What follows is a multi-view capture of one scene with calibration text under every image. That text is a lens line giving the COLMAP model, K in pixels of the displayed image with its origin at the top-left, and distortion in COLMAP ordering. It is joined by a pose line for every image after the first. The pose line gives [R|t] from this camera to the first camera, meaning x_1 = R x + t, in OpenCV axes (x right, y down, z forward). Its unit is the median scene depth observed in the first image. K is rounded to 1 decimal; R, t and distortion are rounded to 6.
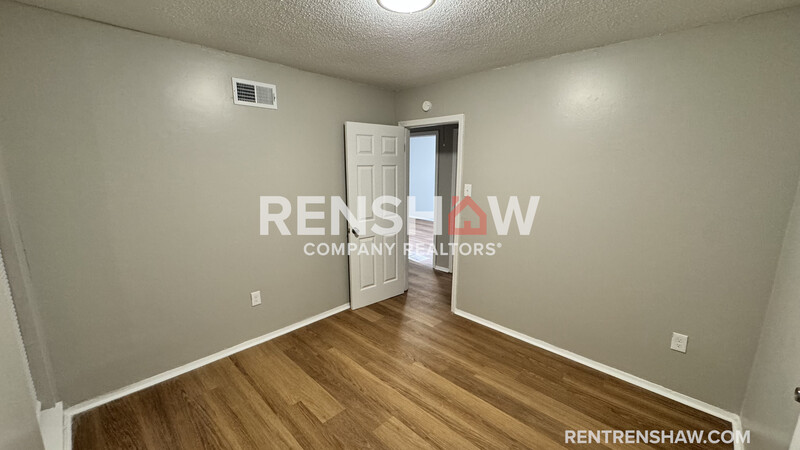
lens RADIAL K [[318.3, 0, 400.4], [0, 318.3, 228.0], [0, 0, 1]] dist [-0.001583, -0.000028]
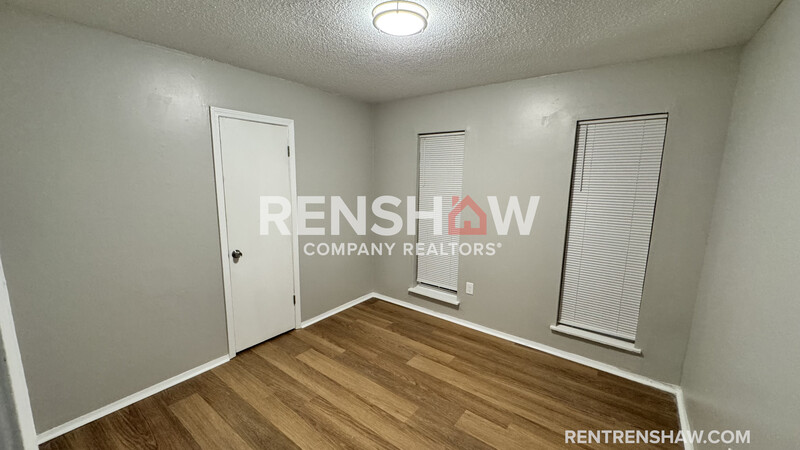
lens RADIAL K [[318.3, 0, 400.4], [0, 318.3, 228.0], [0, 0, 1]] dist [-0.001583, -0.000028]
pose [[-0.992384, -0.001025, -0.123175, 0.115288], [-0.044538, 0.935298, 0.351046, -0.343322], [0.114846, 0.353859, -0.928221, 1.743382]]
